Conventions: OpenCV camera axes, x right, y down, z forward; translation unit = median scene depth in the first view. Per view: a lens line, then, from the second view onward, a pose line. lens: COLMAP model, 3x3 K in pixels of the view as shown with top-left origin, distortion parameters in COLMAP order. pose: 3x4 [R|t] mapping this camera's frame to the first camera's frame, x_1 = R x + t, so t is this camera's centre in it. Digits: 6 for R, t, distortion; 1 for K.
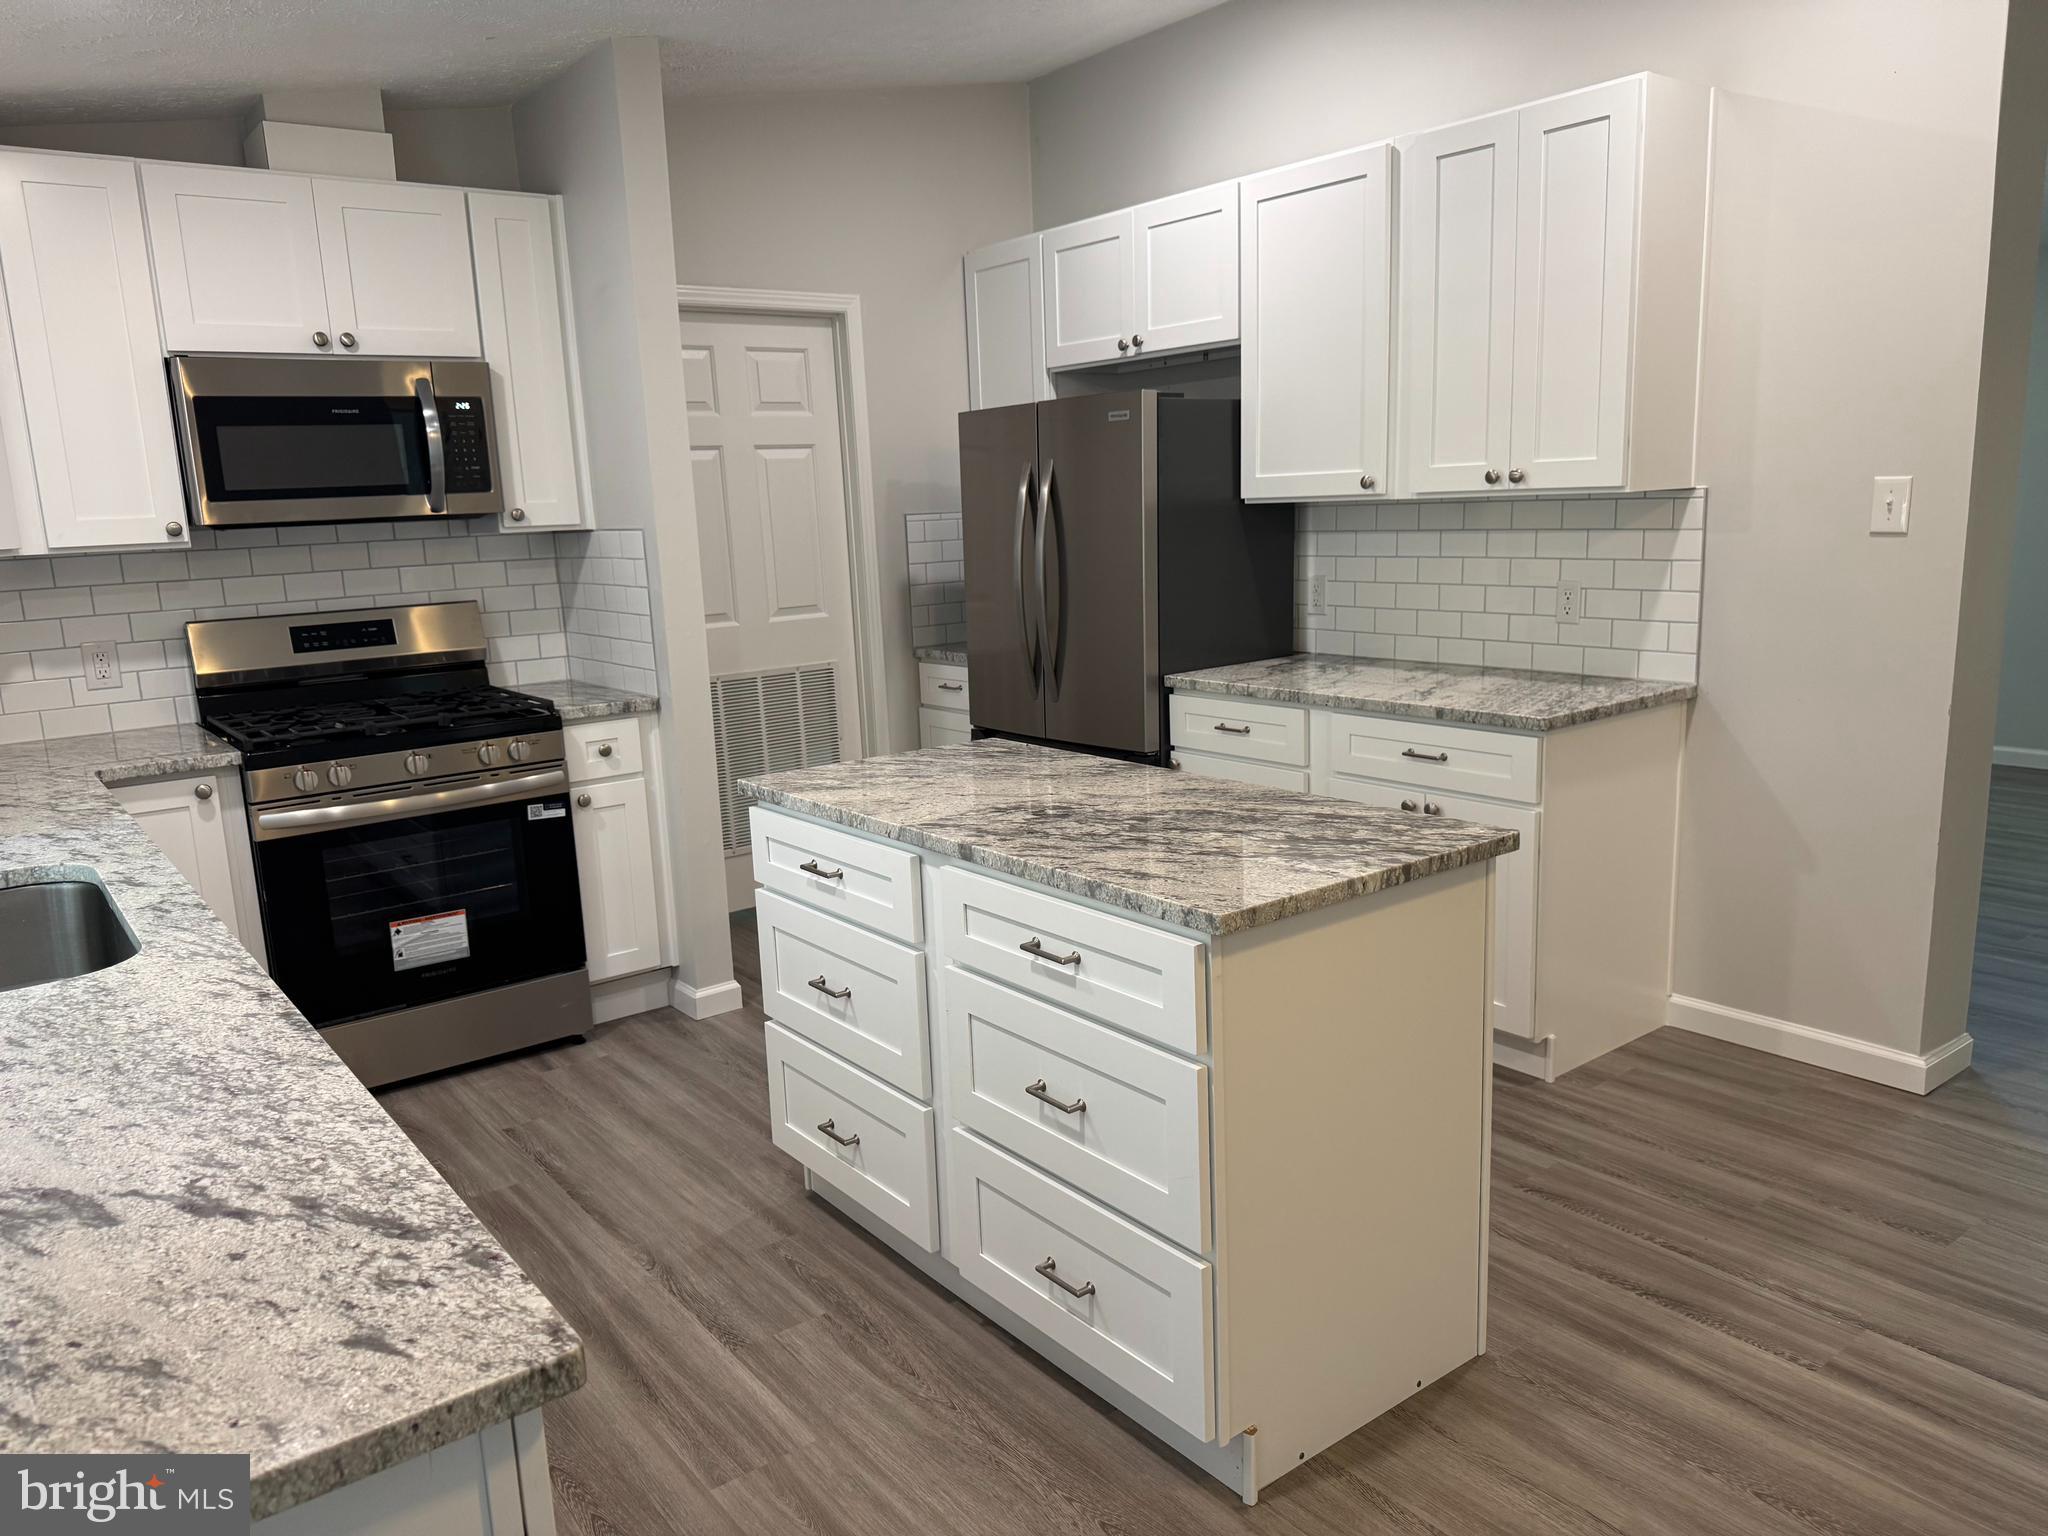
lens RADIAL K [[1440.9, 0, 1022.3], [0, 1440.9, 782.2], [0, 0, 1]] dist [0.044663, -0.068273]
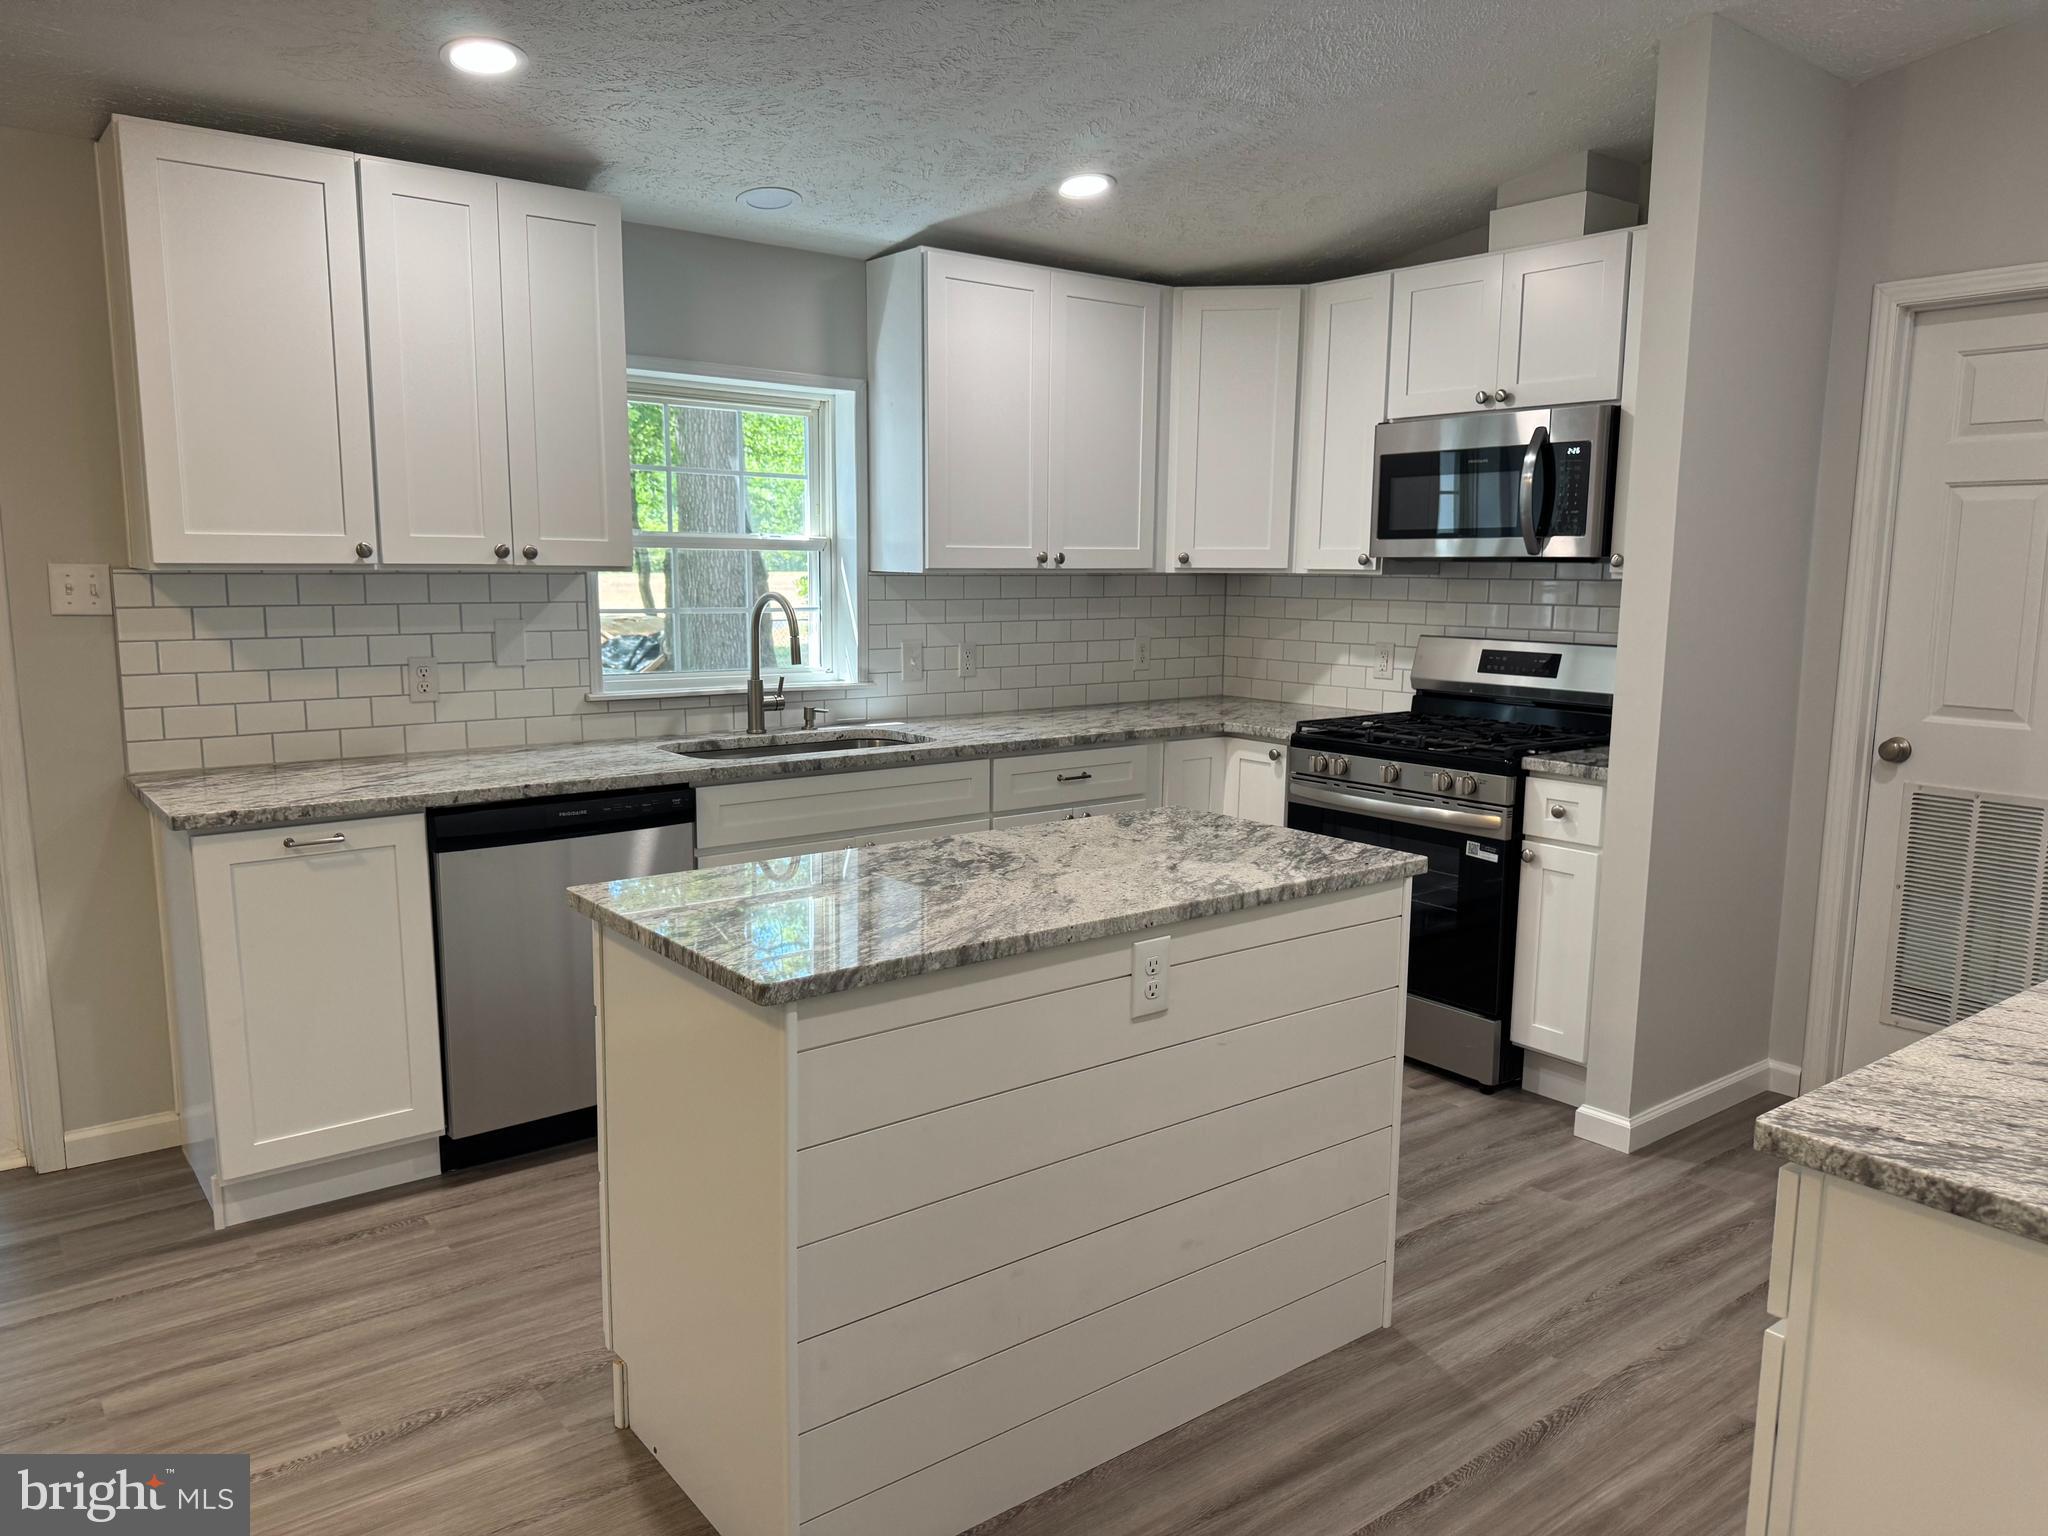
lens RADIAL K [[1440.9, 0, 1022.3], [0, 1440.9, 782.2], [0, 0, 1]] dist [0.044663, -0.068273]
pose [[0.014155, 0.193415, -0.981015, 0.639590], [-0.206623, 0.960503, 0.186389, -0.146684], [0.978318, 0.200062, 0.053560, 0.616701]]
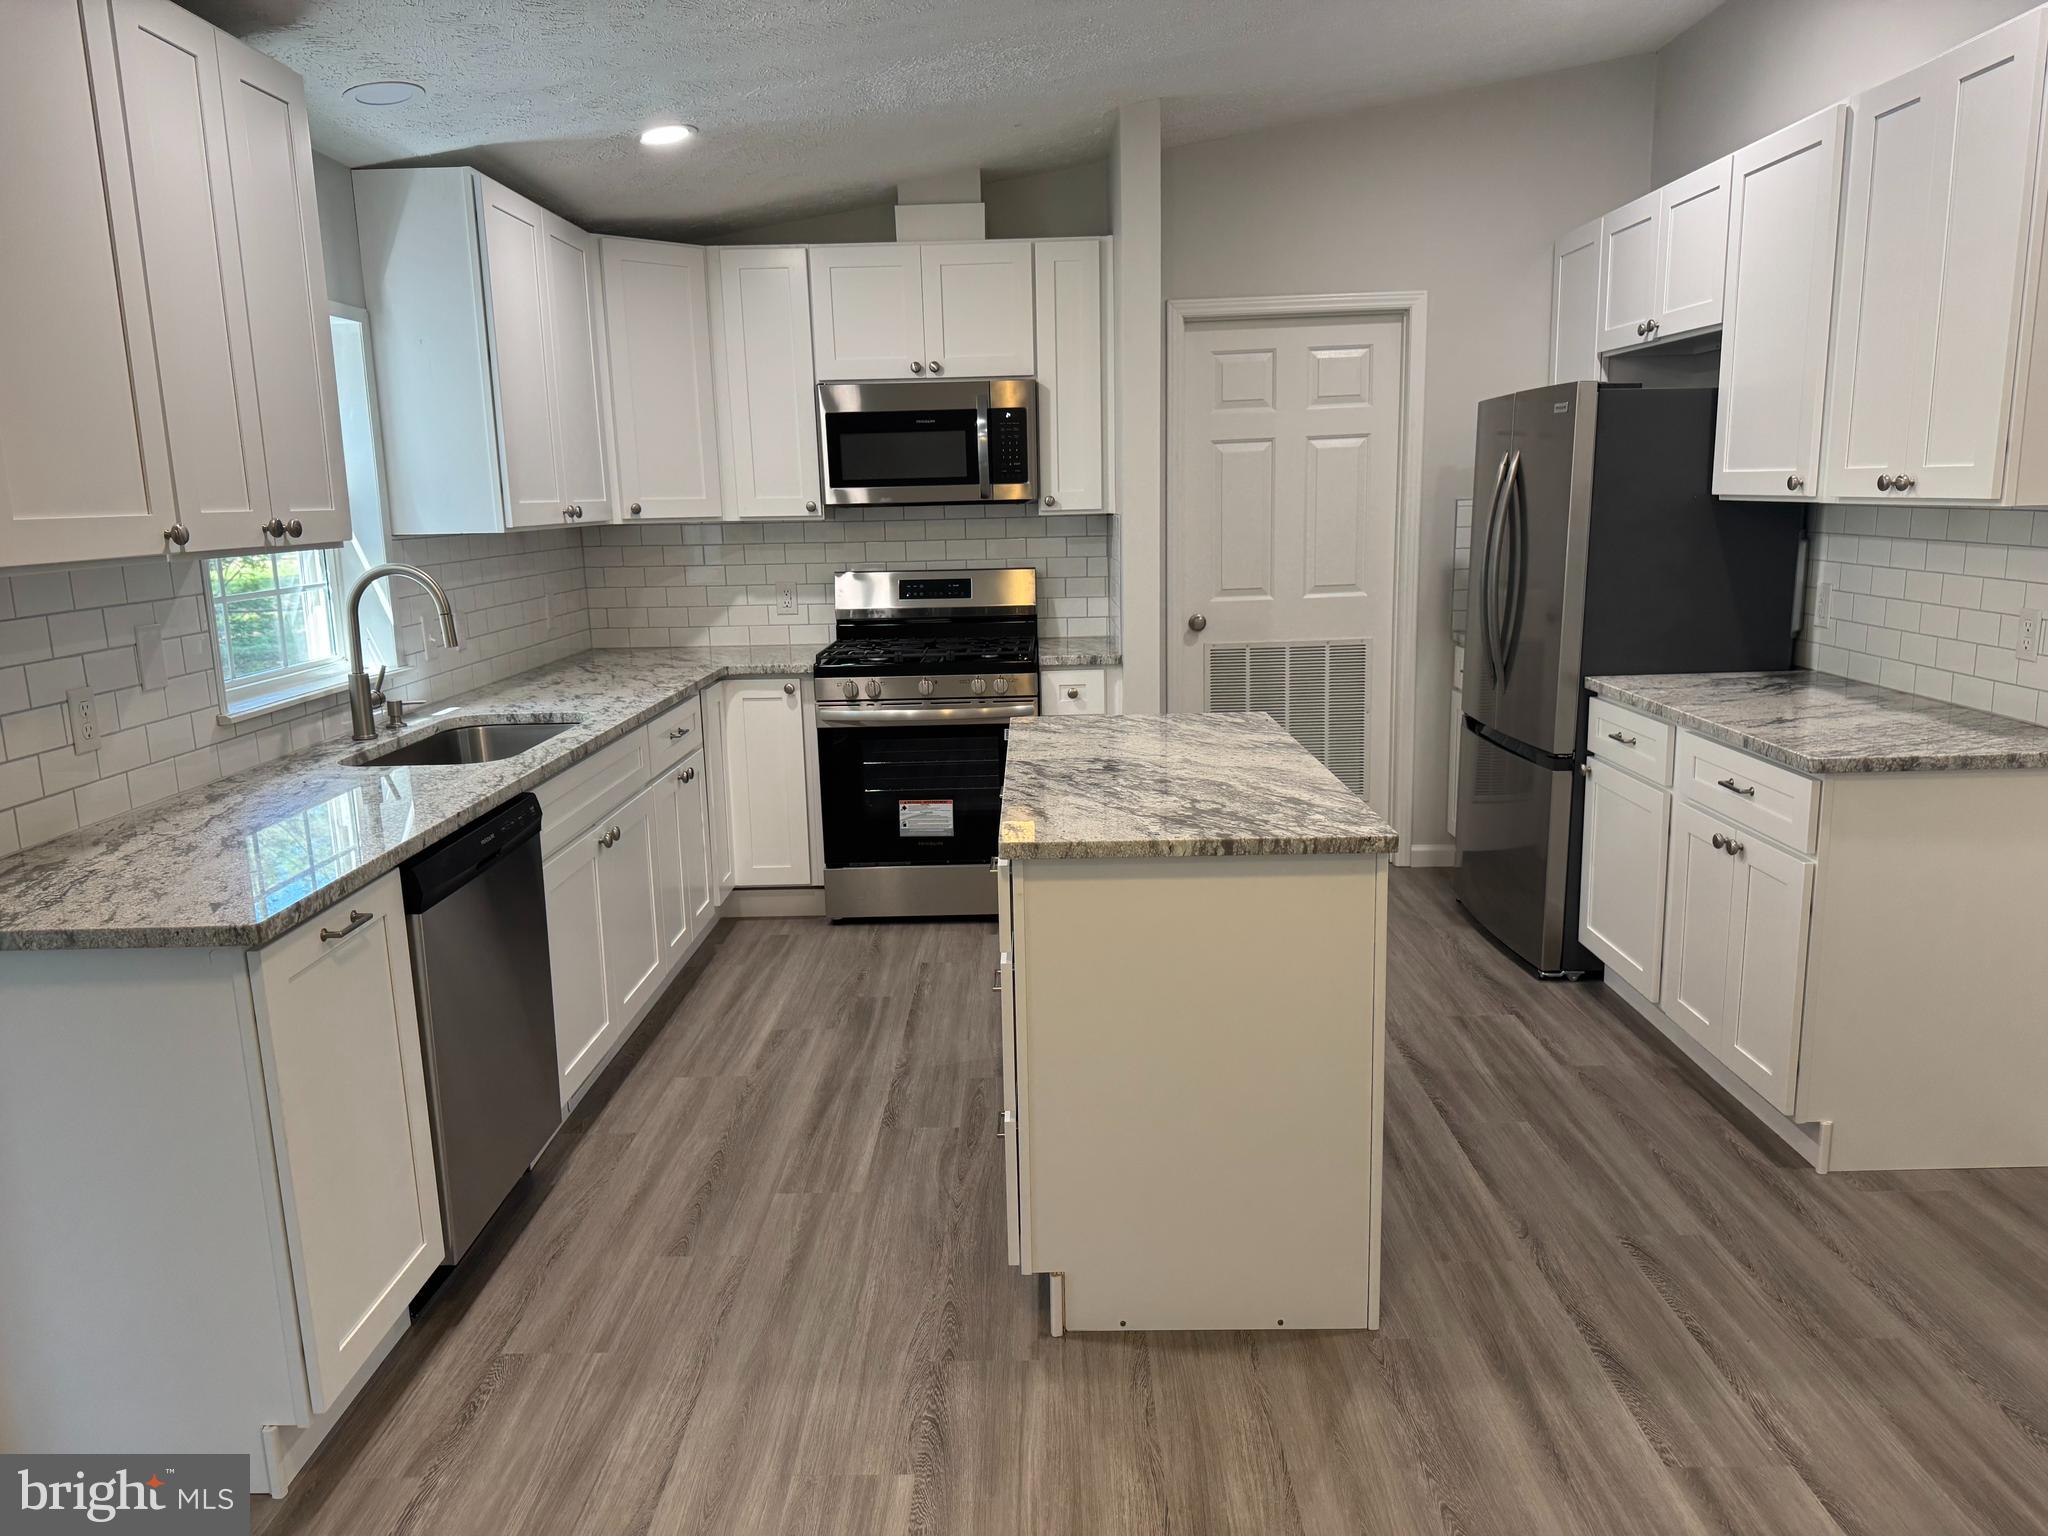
lens RADIAL K [[1428.2, 0, 1018.6], [0, 1428.2, 771.9], [0, 0, 1]] dist [0.184713, -0.348588]
pose [[0.786993, 0.137330, -0.601484, 0.432729], [-0.126706, 0.990107, 0.060274, -0.023701], [0.603811, 0.028776, 0.796608, -0.006870]]
